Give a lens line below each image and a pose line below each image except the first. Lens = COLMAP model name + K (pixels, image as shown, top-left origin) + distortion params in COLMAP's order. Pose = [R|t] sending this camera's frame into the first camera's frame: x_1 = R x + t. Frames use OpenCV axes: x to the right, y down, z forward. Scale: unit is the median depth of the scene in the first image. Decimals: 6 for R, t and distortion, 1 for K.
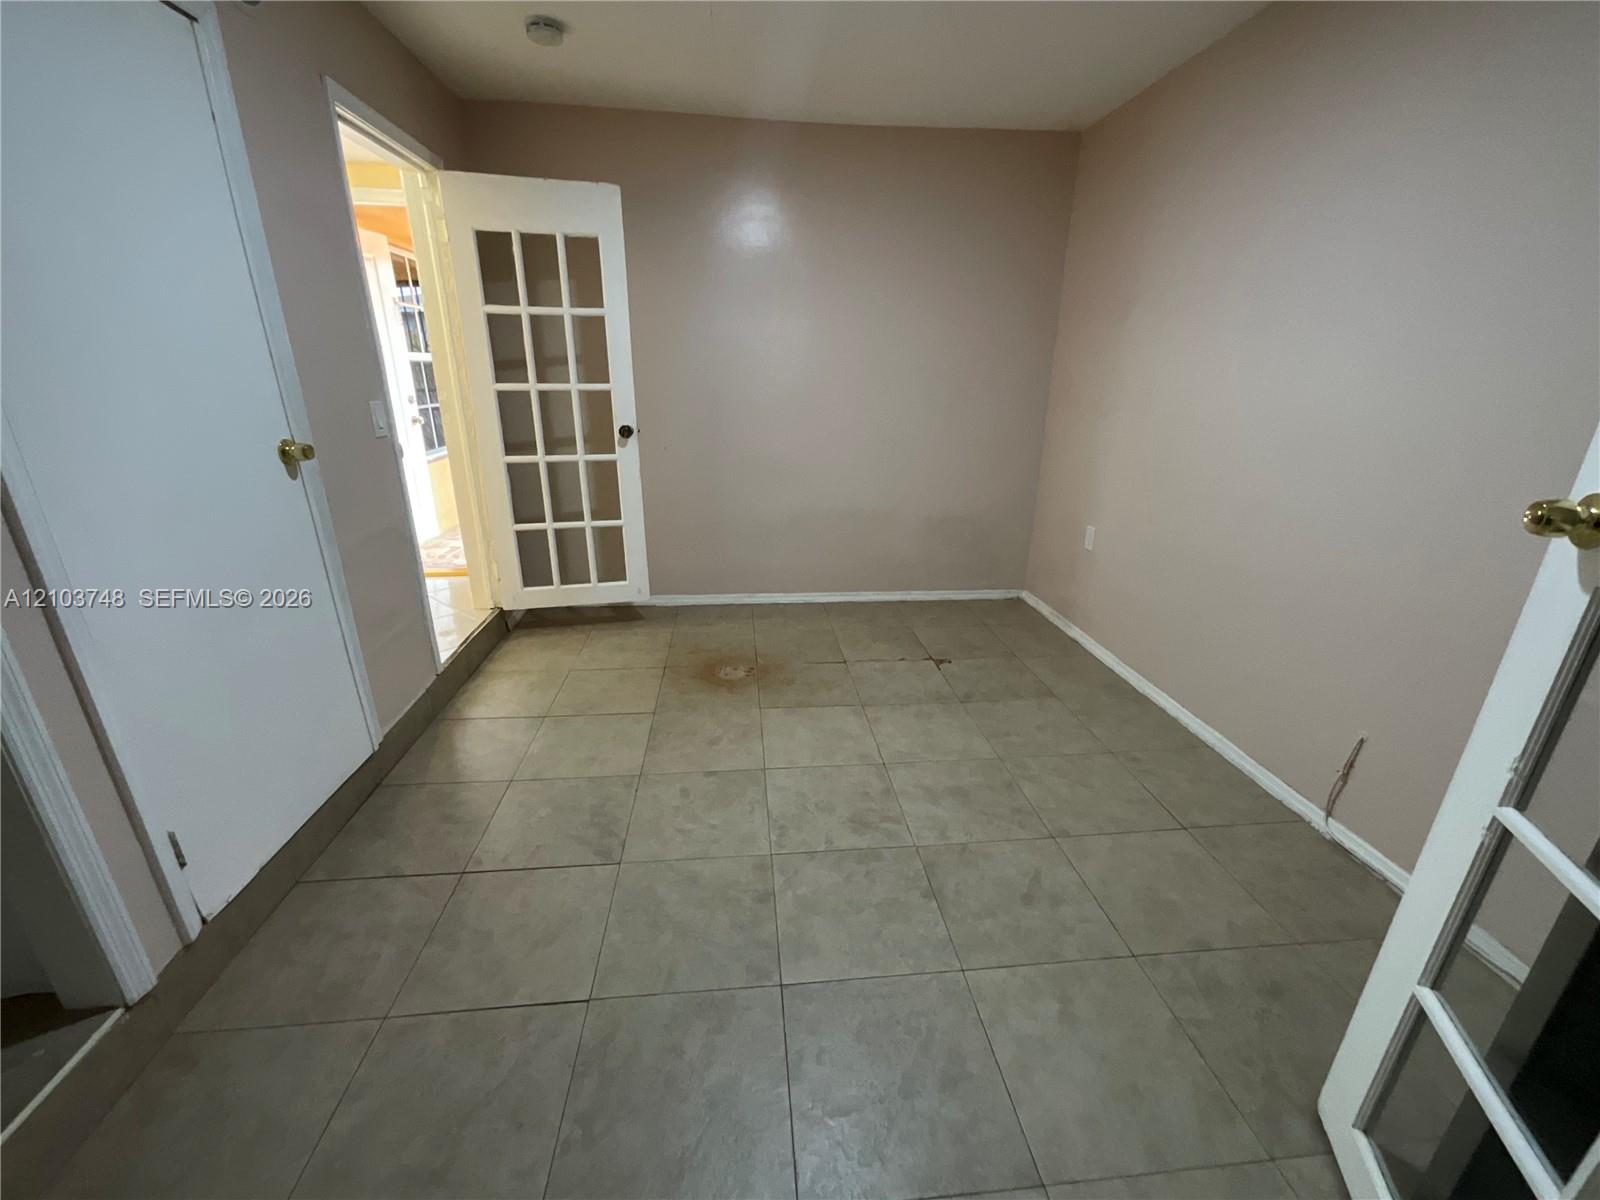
lens RADIAL K [[653.3, 0, 806.7], [0, 653.3, 607.6], [0, 0, 1]] dist [-0.002406, 0.001932]
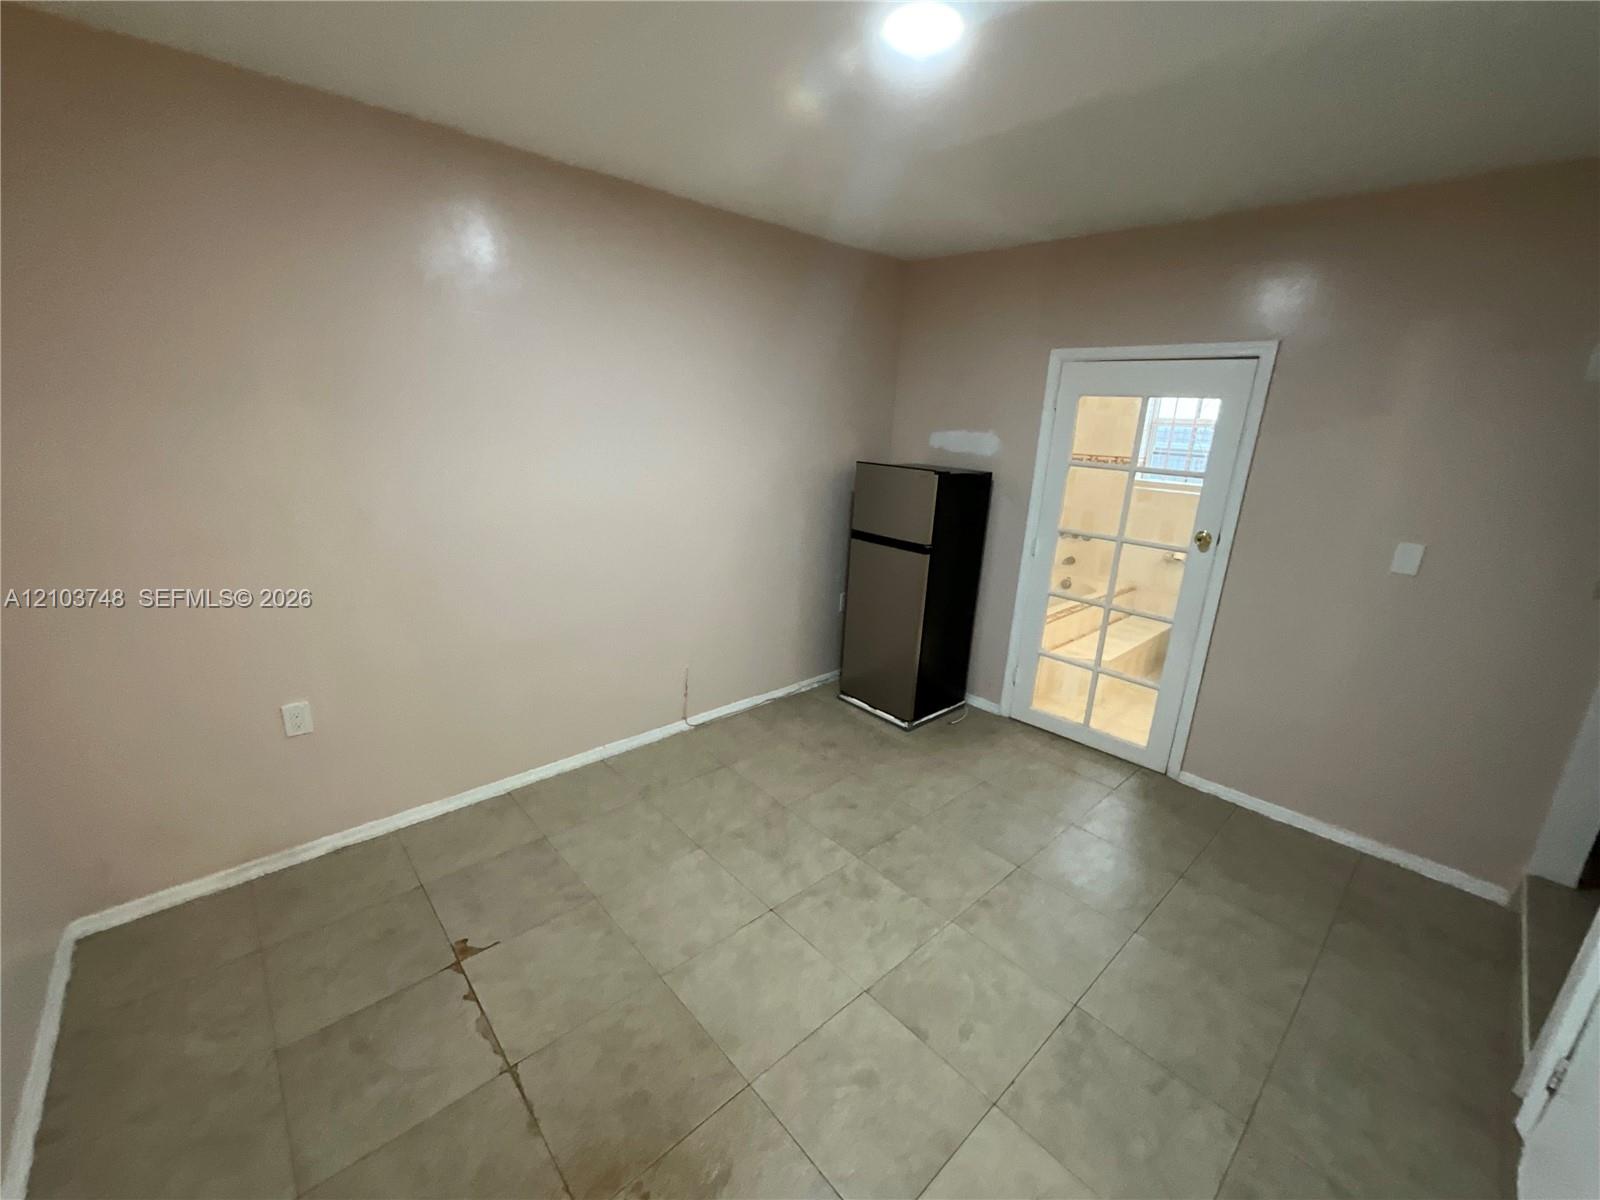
lens RADIAL K [[653.3, 0, 799.5], [0, 653.3, 596.0], [0, 0, 1]] dist [-0.002406, 0.001932]
pose [[-0.585955, -0.251874, 0.770205, -0.578397], [0.238024, 0.855043, 0.460701, -0.640639], [-0.774597, 0.453278, -0.441065, 1.315148]]
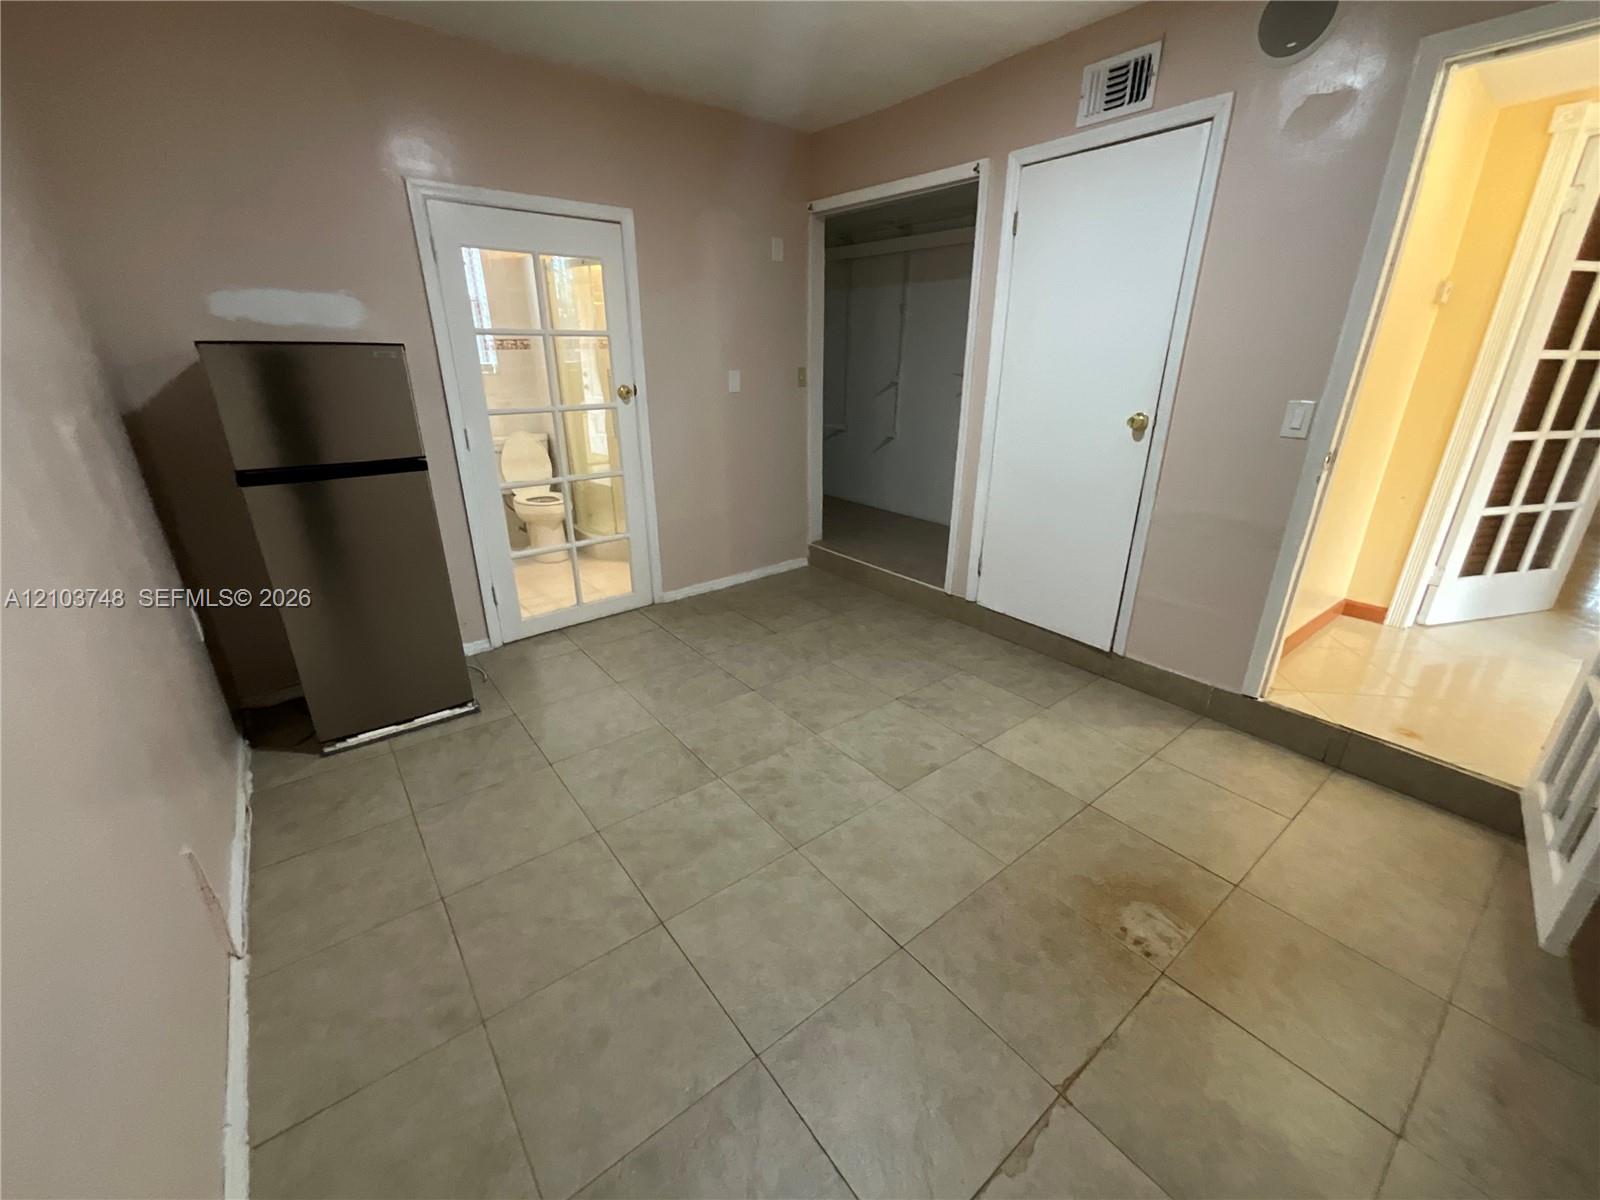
lens RADIAL K [[653.3, 0, 802.4], [0, 653.3, 599.9], [0, 0, 1]] dist [-0.002406, 0.001932]
pose [[-0.848614, 0.177668, -0.498286, 0.517772], [-0.195641, 0.769735, 0.607645, -0.558003], [0.491507, 0.613141, -0.618449, 1.472124]]
